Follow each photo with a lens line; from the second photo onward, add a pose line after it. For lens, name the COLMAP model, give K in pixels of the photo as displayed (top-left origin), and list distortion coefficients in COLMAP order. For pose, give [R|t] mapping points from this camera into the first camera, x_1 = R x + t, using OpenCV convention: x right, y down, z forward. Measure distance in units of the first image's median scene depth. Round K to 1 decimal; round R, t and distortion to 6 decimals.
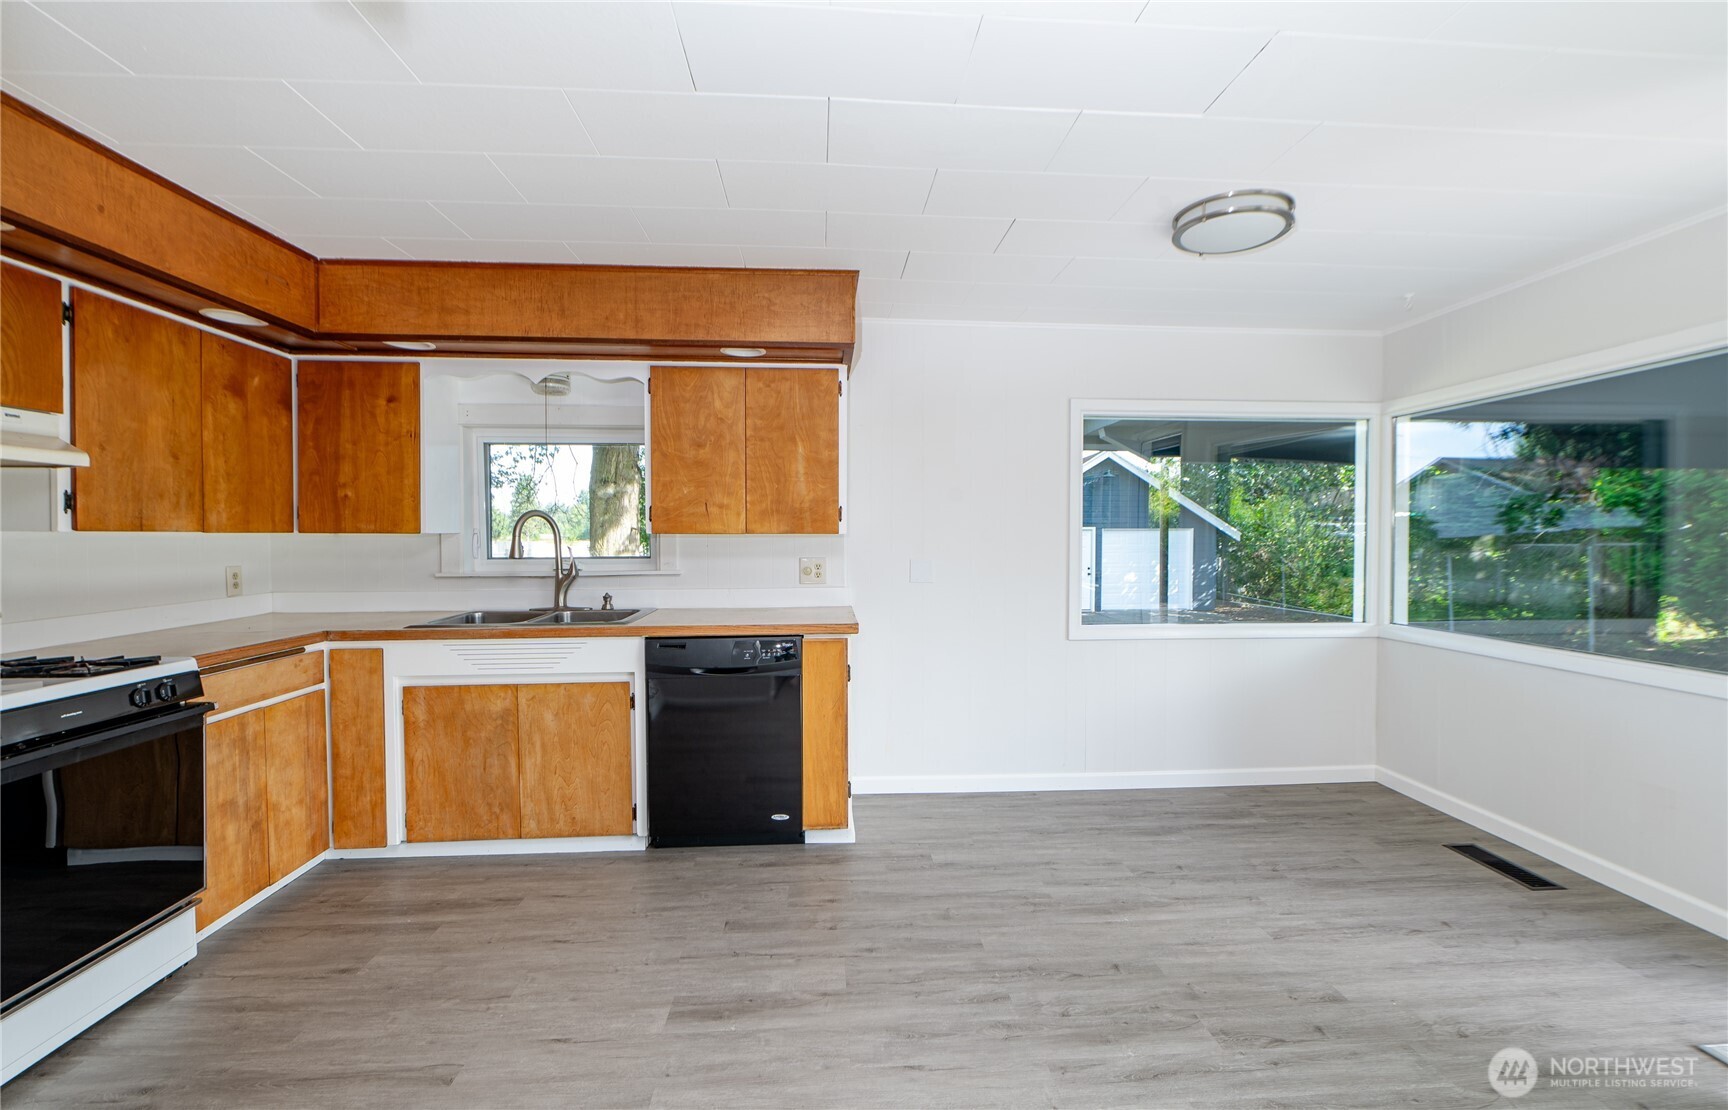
lens RADIAL K [[744.6, 0, 874.6], [0, 744.6, 543.2], [0, 0, 1]] dist [-0.002260, -0.000419]
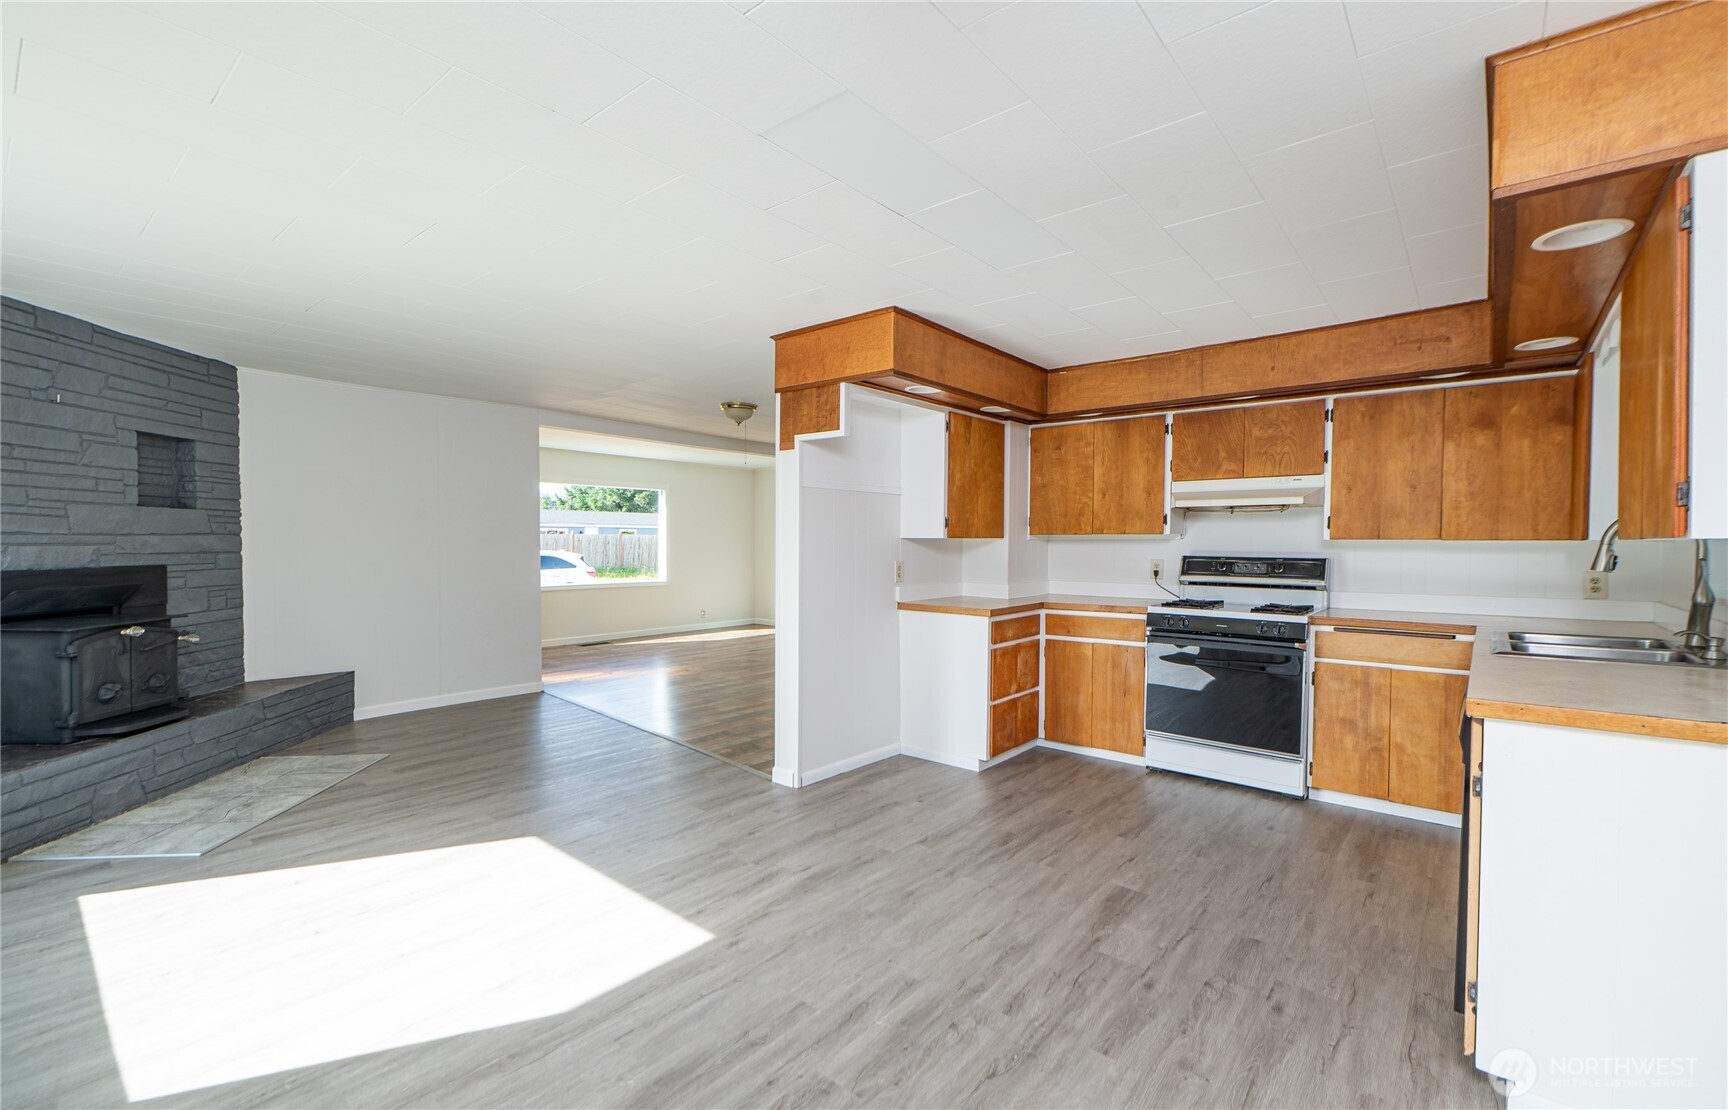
lens RADIAL K [[739.7, 0, 864.6], [0, 739.7, 561.8], [0, 0, 1]] dist [-0.000558, -0.000107]
pose [[-0.700315, 0.016236, -0.713649, 0.764202], [-0.013257, 0.999273, 0.035744, -0.009245], [0.713711, 0.034493, -0.699591, 1.176363]]
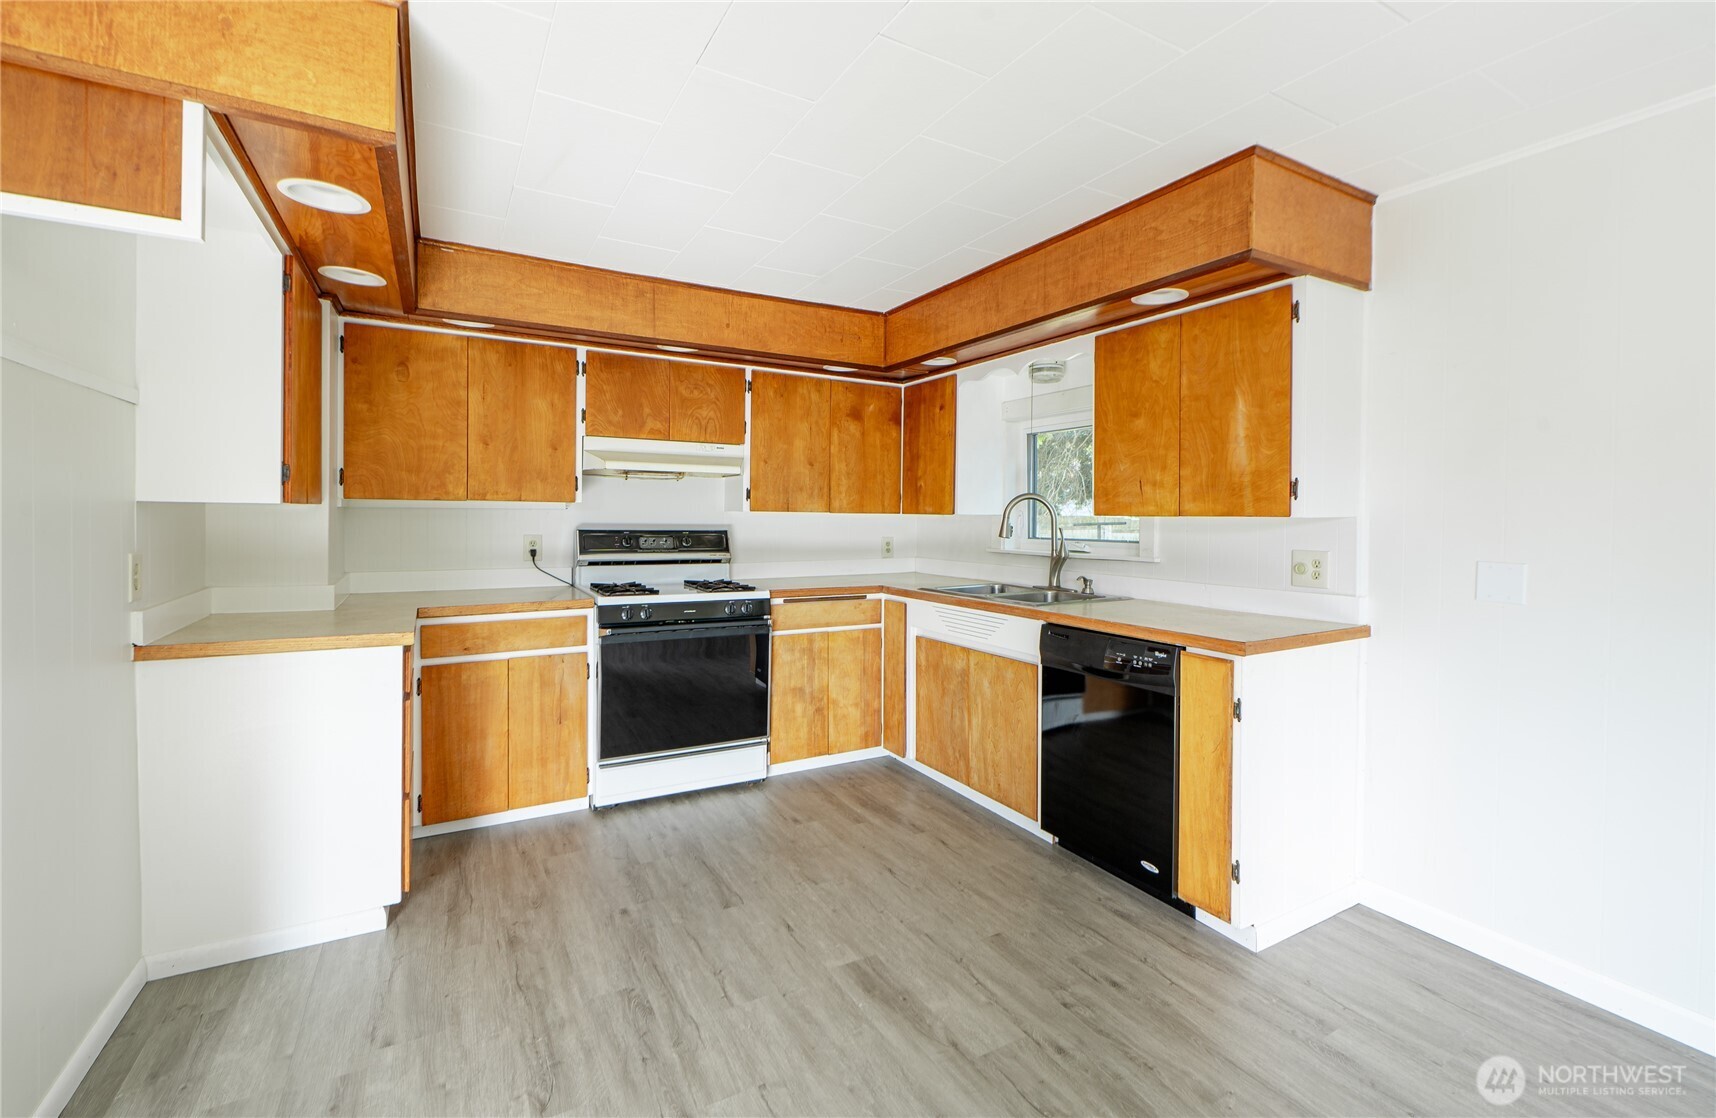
lens RADIAL K [[754.3, 0, 874.6], [0, 754.3, 523.6], [0, 0, 1]] dist [-0.001523, -0.000485]
pose [[0.434757, 0.013673, -0.900444, 0.521552], [-0.021712, 0.999753, 0.004698, -0.001420], [0.900286, 0.017507, 0.434947, 0.405769]]
